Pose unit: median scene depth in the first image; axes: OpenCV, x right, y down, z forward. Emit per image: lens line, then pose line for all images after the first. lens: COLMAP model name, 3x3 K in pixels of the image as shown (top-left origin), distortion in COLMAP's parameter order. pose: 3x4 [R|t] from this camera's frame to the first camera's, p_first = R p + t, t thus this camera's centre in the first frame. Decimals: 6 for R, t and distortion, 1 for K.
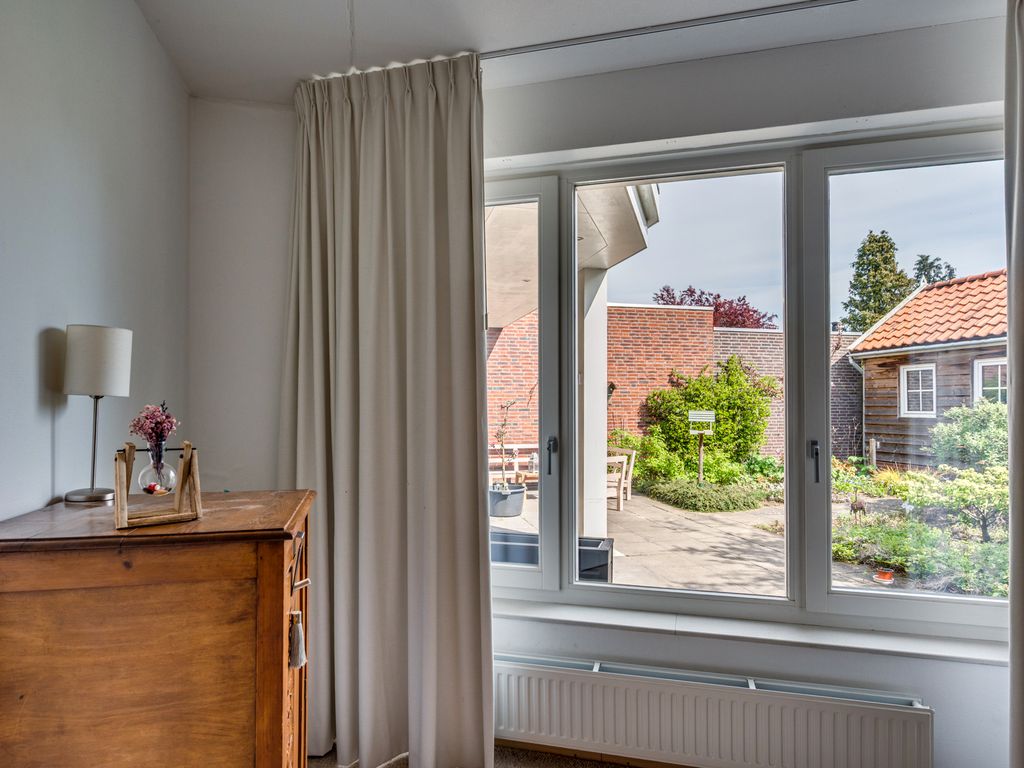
lens RADIAL K [[576.5, 0, 511.2], [0, 576.5, 389.9], [0, 0, 1]] dist [-0.005998, -0.000899]
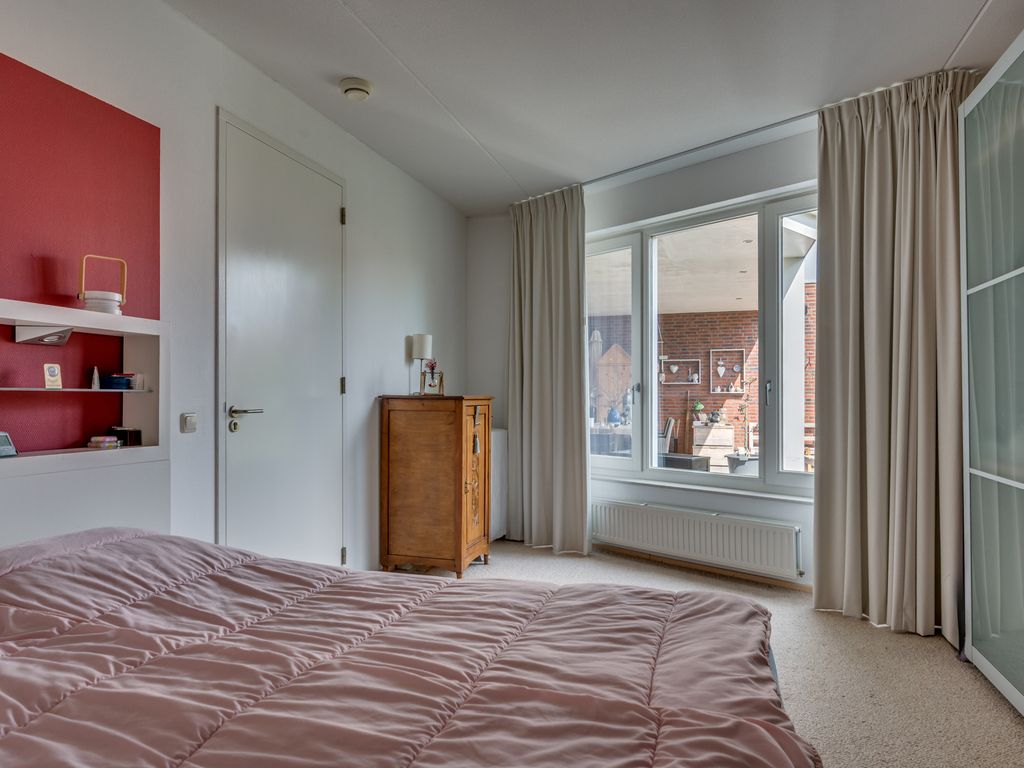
lens RADIAL K [[576.5, 0, 511.2], [0, 576.5, 389.9], [0, 0, 1]] dist [-0.005998, -0.000899]
pose [[0.854579, -0.003081, -0.519312, 1.126498], [0.009748, 0.999901, 0.010110, 0.137869], [0.519230, -0.013702, 0.854525, -1.192974]]
